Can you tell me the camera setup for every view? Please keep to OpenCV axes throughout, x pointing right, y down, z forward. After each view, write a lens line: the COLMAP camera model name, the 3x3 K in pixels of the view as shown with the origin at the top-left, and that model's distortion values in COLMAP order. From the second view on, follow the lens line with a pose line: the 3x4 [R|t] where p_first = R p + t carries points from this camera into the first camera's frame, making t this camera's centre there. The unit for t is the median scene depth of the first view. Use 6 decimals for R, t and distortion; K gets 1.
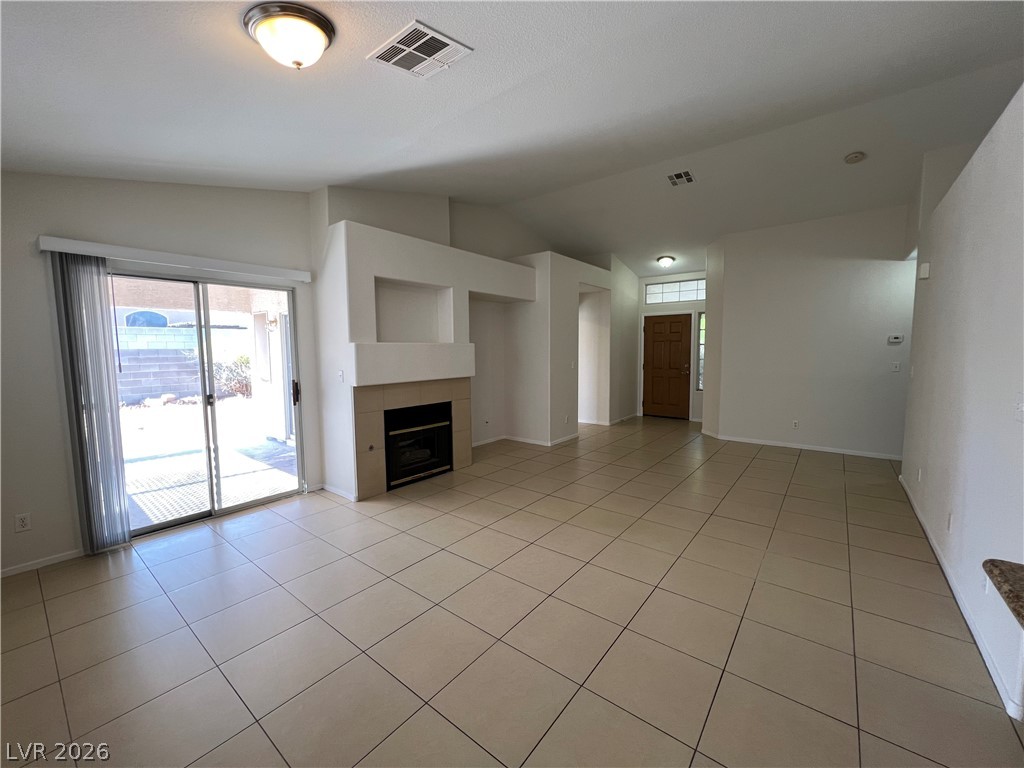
lens RADIAL K [[413.9, 0, 515.1], [0, 413.9, 383.6], [0, 0, 1]] dist [-0.000226, 0.000510]
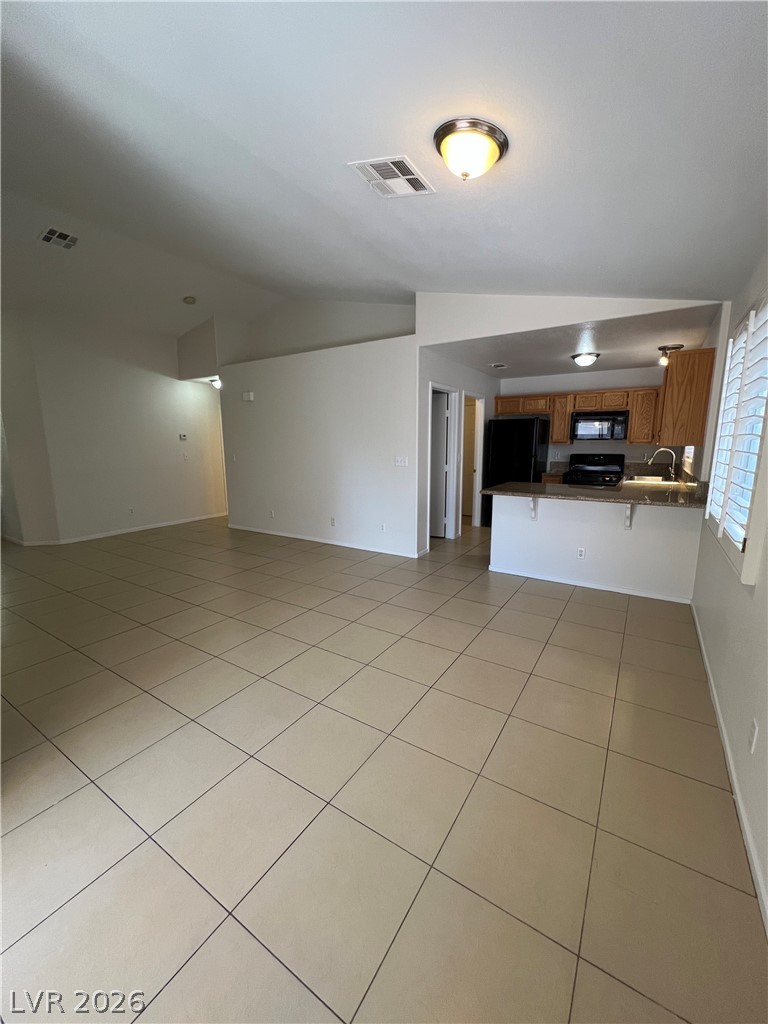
lens RADIAL K [[411.8, 0, 388.4], [0, 411.8, 515.8], [0, 0, 1]] dist [0.001873, -0.000222]
pose [[-0.104611, -0.172224, 0.979487, -0.671020], [0.092296, 0.978959, 0.181989, -0.037881], [-0.990221, 0.109441, -0.086515, 0.532642]]
